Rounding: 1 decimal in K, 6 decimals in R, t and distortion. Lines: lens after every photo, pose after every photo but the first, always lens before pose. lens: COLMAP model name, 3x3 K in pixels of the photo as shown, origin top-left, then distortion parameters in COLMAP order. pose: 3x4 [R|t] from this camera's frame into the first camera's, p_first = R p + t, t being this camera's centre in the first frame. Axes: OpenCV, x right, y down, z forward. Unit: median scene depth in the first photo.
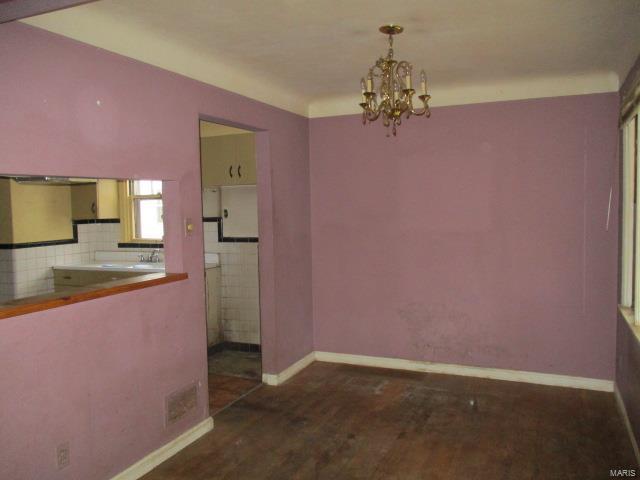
lens RADIAL K [[537.2, 0, 318.8], [0, 537.2, 241.0], [0, 0, 1]] dist [0.002078, 0.000374]
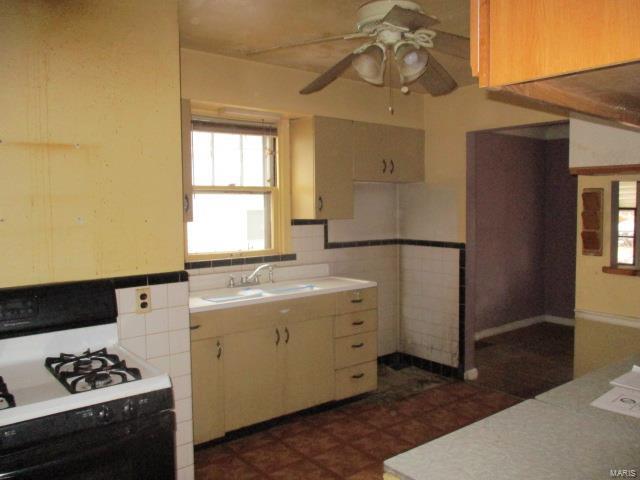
lens RADIAL K [[537.2, 0, 319.9], [0, 537.2, 238.7], [0, 0, 1]] dist [0.002078, 0.000374]
pose [[0.441271, -0.040922, 0.896440, -0.924011], [0.037248, 0.998934, 0.027266, -0.036533], [-0.896601, 0.021359, 0.442325, 0.642904]]
